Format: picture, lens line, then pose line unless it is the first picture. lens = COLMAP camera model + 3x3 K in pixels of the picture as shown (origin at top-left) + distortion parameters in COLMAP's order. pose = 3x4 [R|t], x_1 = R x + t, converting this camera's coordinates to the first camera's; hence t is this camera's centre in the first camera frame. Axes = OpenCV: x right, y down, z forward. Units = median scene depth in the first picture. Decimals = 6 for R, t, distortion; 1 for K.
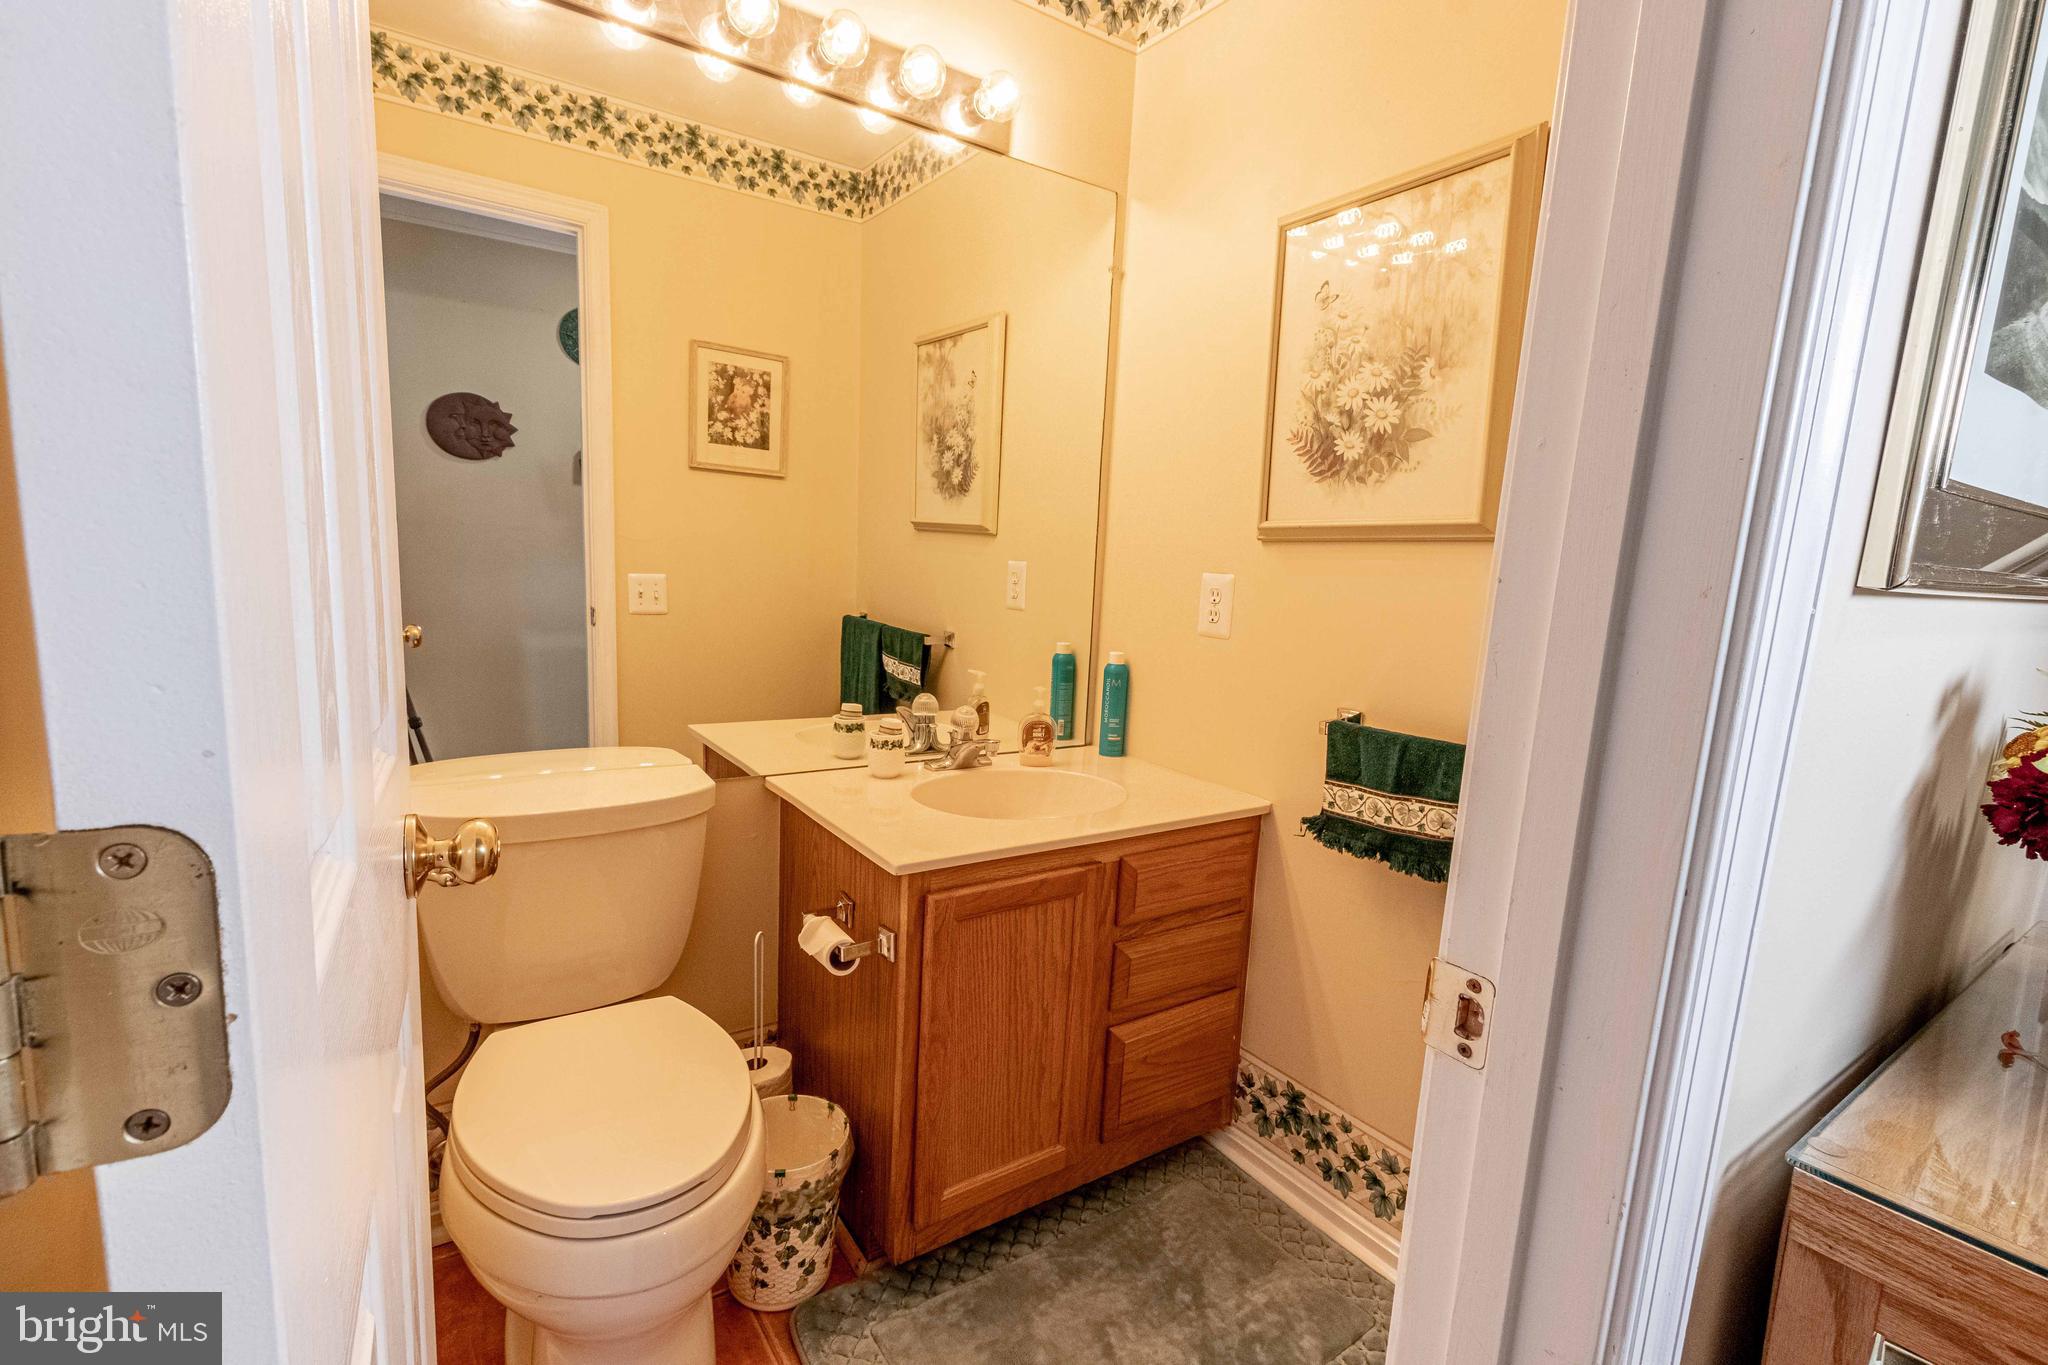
lens RADIAL K [[925.3, 0, 1018.6], [0, 925.3, 700.3], [0, 0, 1]] dist [0.006505, -0.004454]
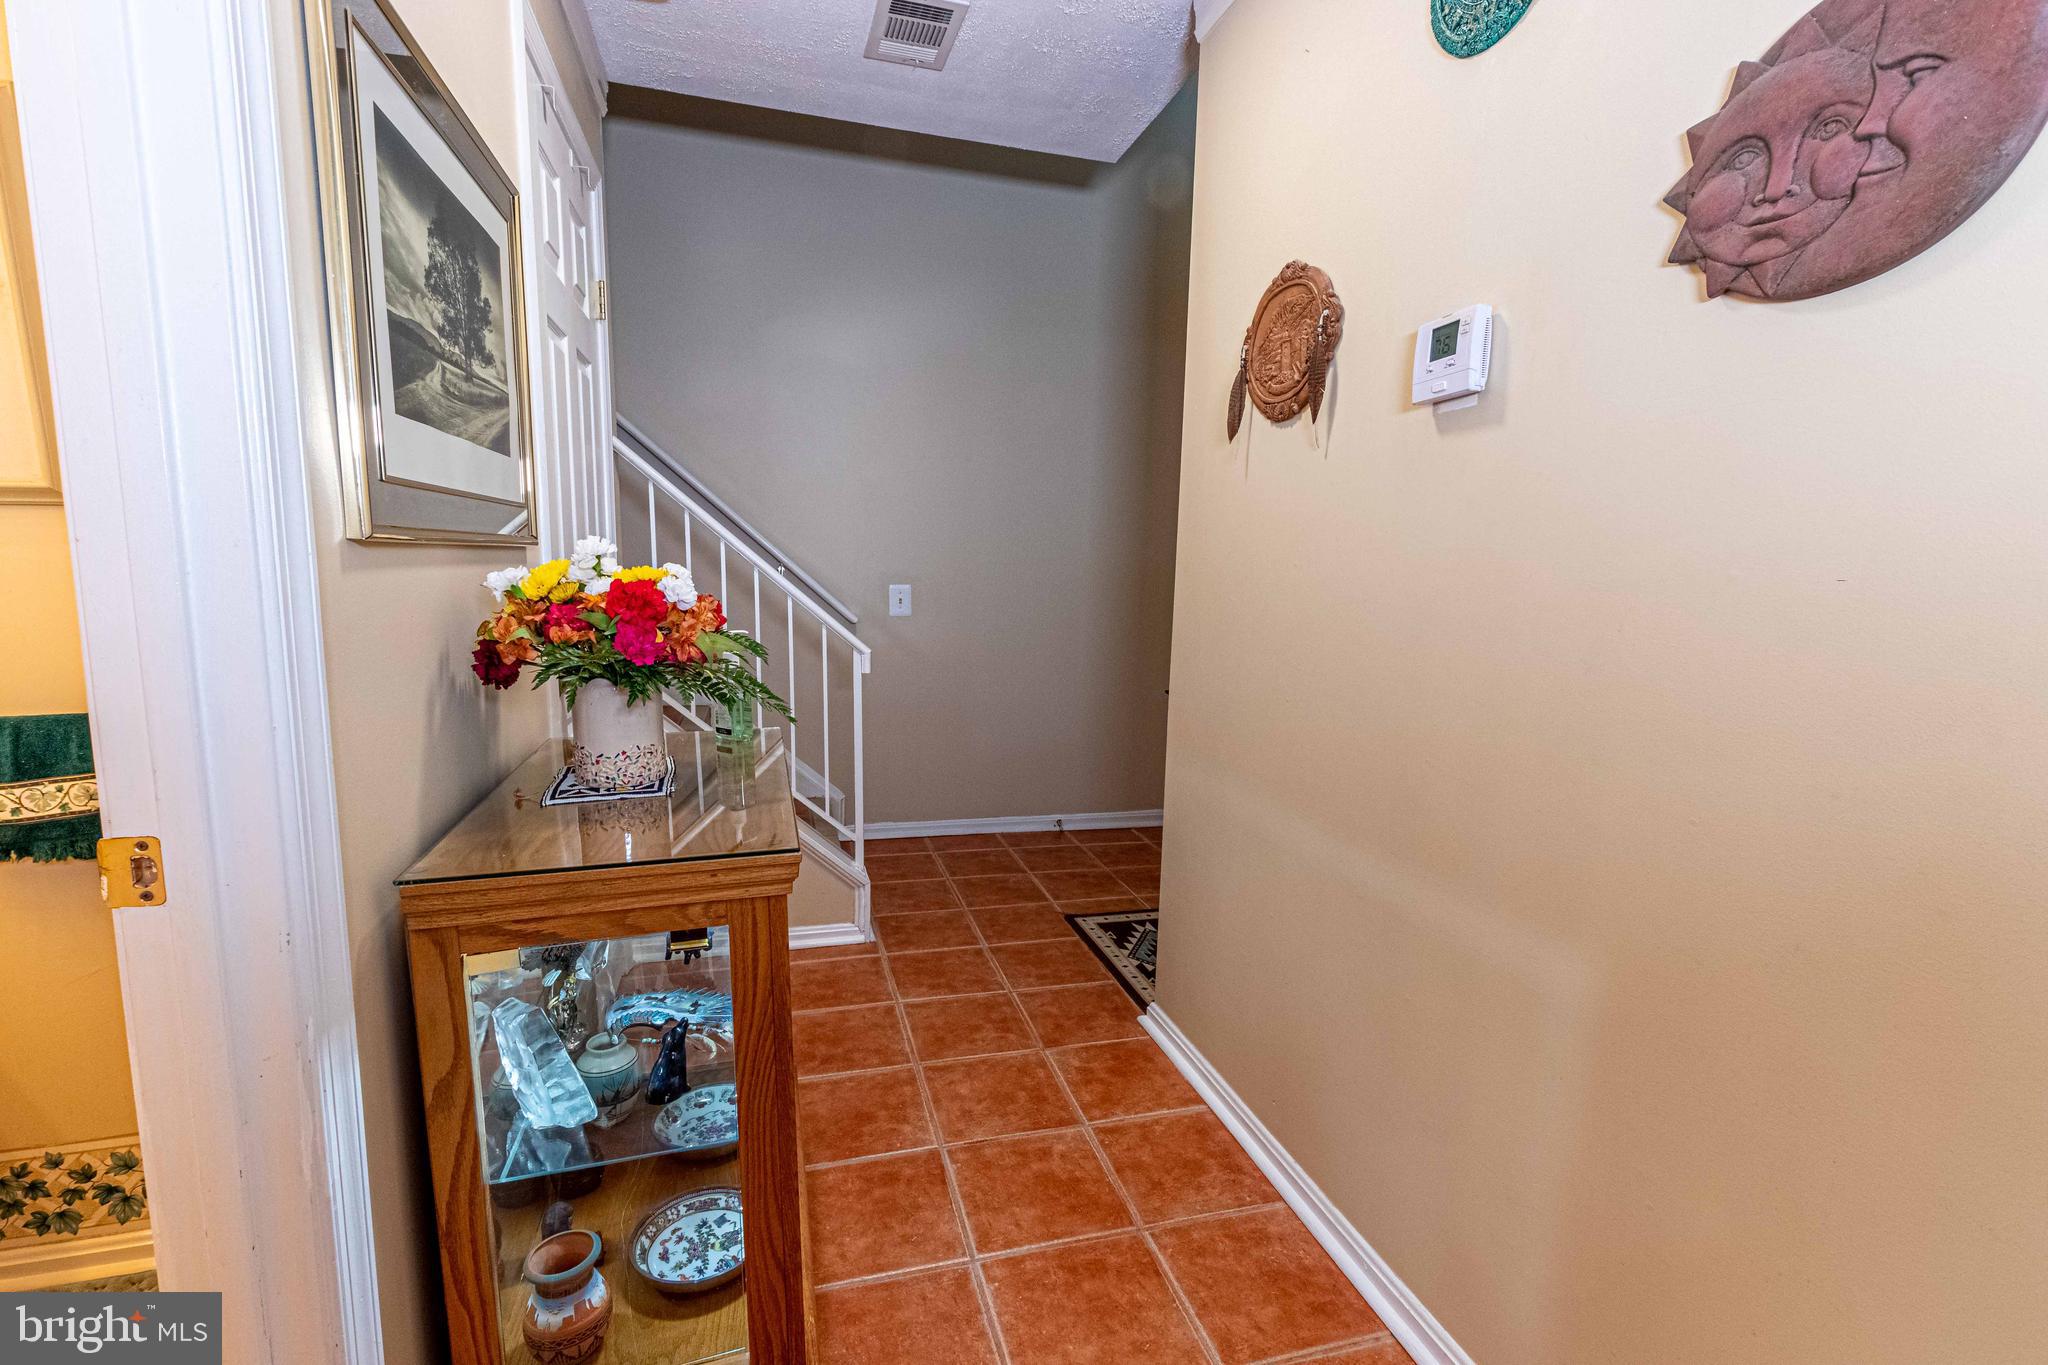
lens RADIAL K [[925.3, 0, 1018.6], [0, 925.3, 700.3], [0, 0, 1]] dist [0.006505, -0.004454]
pose [[0.320397, -0.177390, 0.930526, -0.113896], [0.145209, 0.979898, 0.136804, 0.040519], [-0.936088, 0.091289, 0.339714, -0.242688]]
